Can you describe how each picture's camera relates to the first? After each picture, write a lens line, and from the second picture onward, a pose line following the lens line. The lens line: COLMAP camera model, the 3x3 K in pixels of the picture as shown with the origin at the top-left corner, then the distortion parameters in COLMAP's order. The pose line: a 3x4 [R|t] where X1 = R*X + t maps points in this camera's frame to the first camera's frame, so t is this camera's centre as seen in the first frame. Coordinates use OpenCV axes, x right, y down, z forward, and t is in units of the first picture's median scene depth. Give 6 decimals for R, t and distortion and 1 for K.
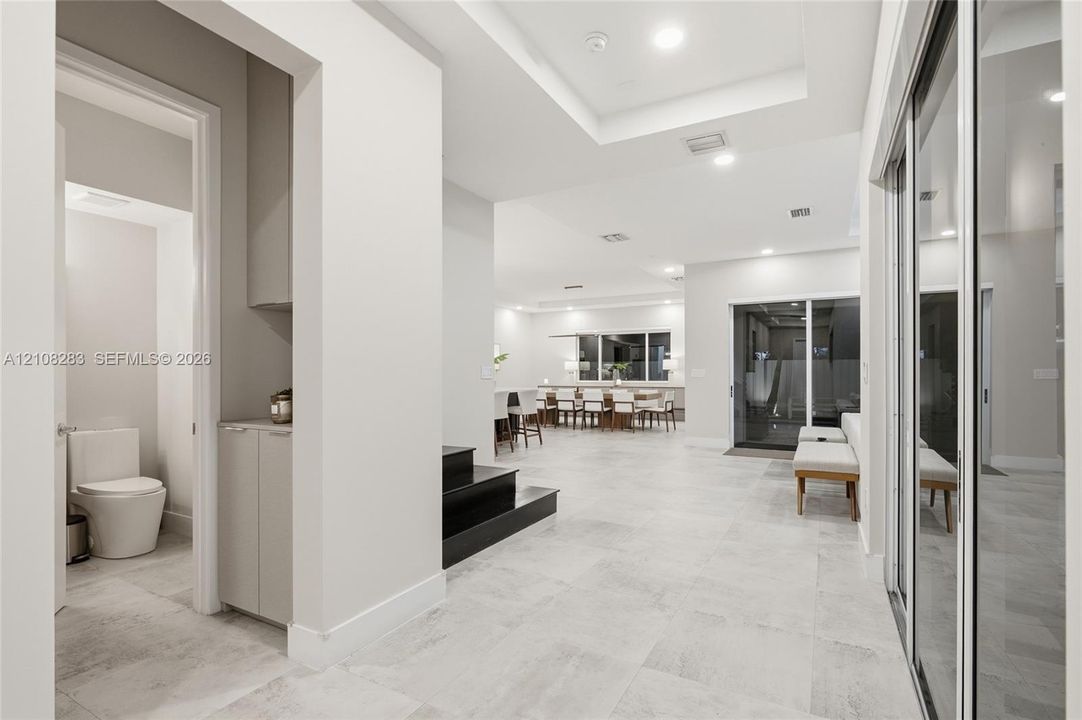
lens RADIAL K [[512.9, 0, 552.7], [0, 512.9, 369.0], [0, 0, 1]] dist [0.003677, 0.001594]
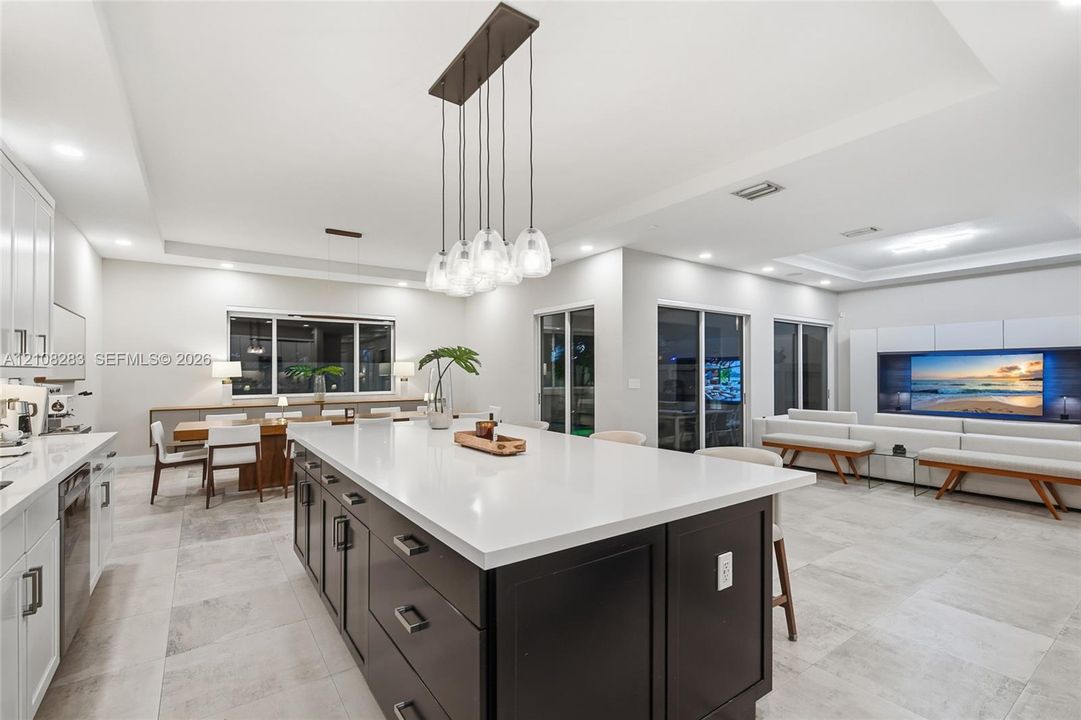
lens RADIAL K [[479.9, 0, 549.9], [0, 479.9, 369.1], [0, 0, 1]] dist [-0.000996, -0.000279]
pose [[0.454272, 0.008396, 0.890823, -0.323080], [-0.007208, 0.999957, -0.005749, -0.007178], [-0.890834, -0.003810, 0.454313, 0.549781]]
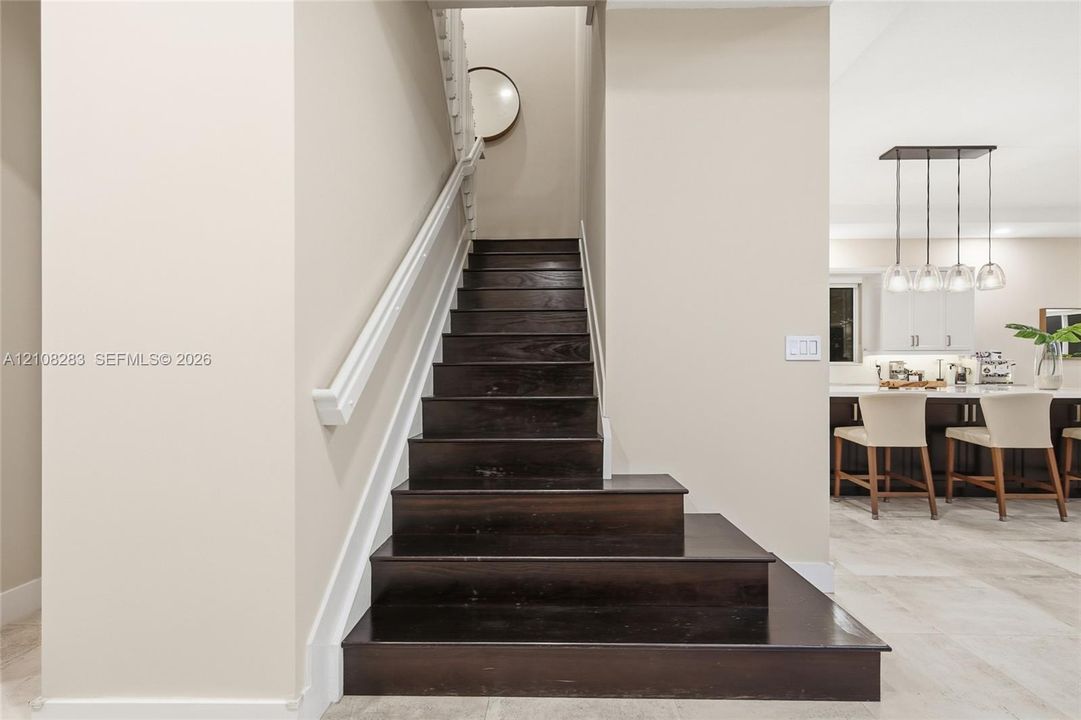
lens RADIAL K [[512.4, 0, 538.9], [0, 512.4, 374.7], [0, 0, 1]] dist [0.003677, 0.001594]
pose [[0.450903, 0.007970, -0.892538, 0.087101], [0.004876, 0.999923, 0.011392, 0.010918], [0.892560, -0.009489, 0.450829, 0.227583]]
